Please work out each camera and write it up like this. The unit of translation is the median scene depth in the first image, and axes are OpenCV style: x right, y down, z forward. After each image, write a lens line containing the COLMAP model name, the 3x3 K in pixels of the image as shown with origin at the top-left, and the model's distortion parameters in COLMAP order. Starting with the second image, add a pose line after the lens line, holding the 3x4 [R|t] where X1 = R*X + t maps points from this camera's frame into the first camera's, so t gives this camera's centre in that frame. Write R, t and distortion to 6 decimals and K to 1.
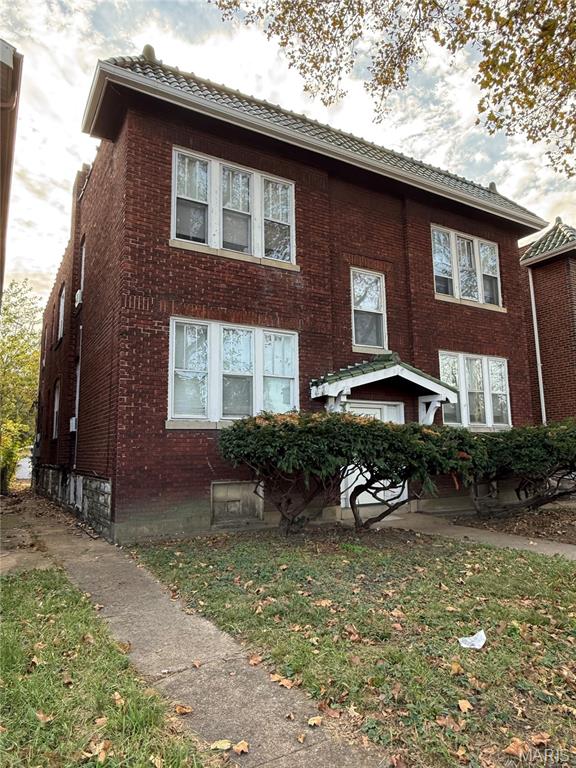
lens RADIAL K [[498.7, 0, 284.2], [0, 498.7, 384.1], [0, 0, 1]] dist [0.008979, 0.000621]
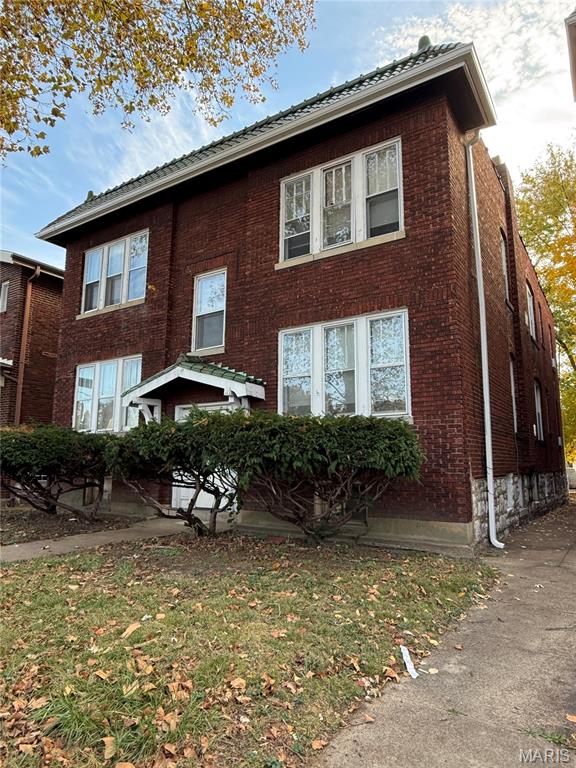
lens RADIAL K [[498.7, 0, 285.1], [0, 498.7, 383.2], [0, 0, 1]] dist [0.008979, 0.000621]
pose [[0.461811, -0.113375, -0.879703, 1.045835], [0.136797, 0.989035, -0.055652, 0.068707], [0.876366, -0.094640, 0.472257, 0.604246]]
